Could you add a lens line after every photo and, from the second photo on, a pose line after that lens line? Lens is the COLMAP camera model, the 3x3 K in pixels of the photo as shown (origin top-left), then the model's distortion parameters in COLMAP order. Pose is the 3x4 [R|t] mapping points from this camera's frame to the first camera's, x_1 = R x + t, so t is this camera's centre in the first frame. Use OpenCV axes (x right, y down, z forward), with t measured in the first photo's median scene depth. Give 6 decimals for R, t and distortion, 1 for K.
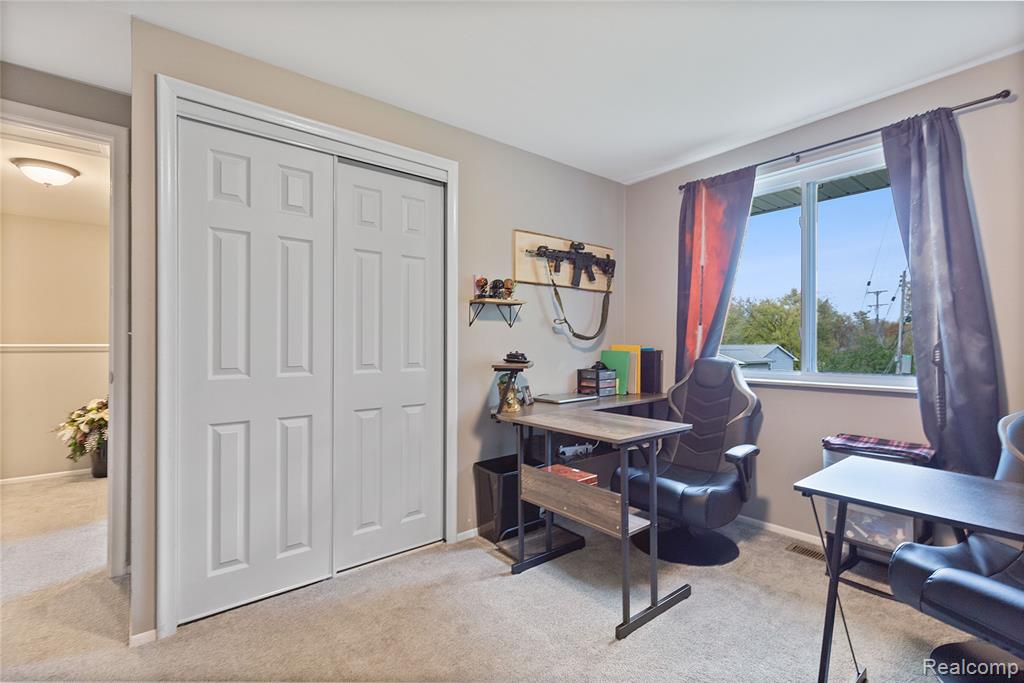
lens RADIAL K [[470.0, 0, 513.2], [0, 470.0, 342.0], [0, 0, 1]] dist [0.015366, -0.003294]
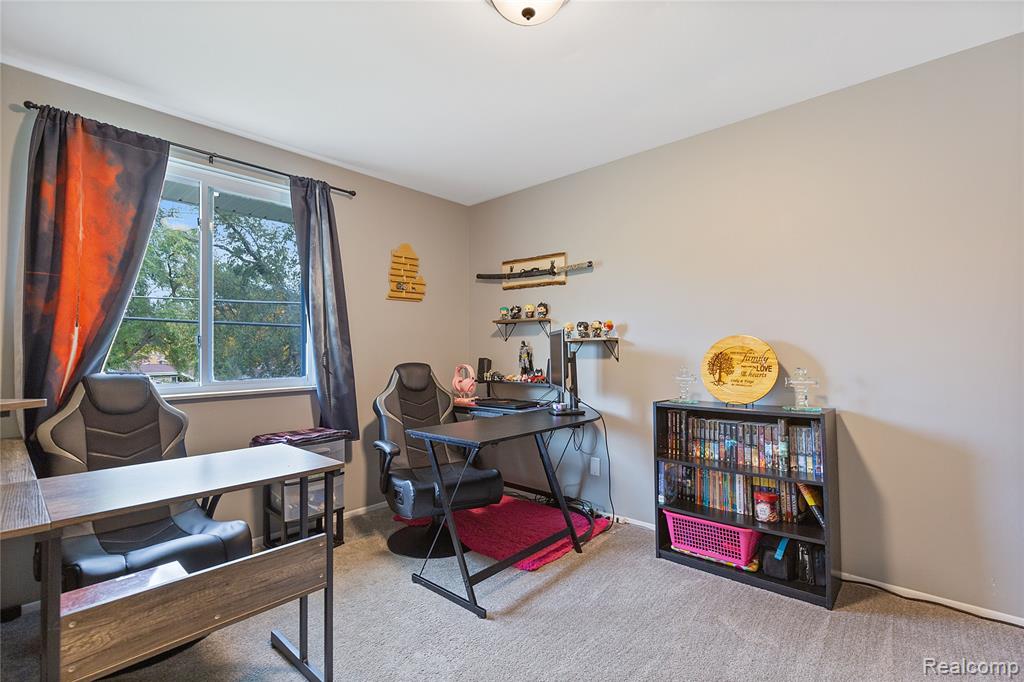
lens RADIAL K [[470.0, 0, 512.4], [0, 470.0, 343.2], [0, 0, 1]] dist [0.015366, -0.003294]
pose [[-0.156922, 0.017389, 0.987458, -0.438032], [-0.000852, 0.999842, -0.017742, 0.001563], [-0.987611, -0.003626, -0.156883, 0.544296]]
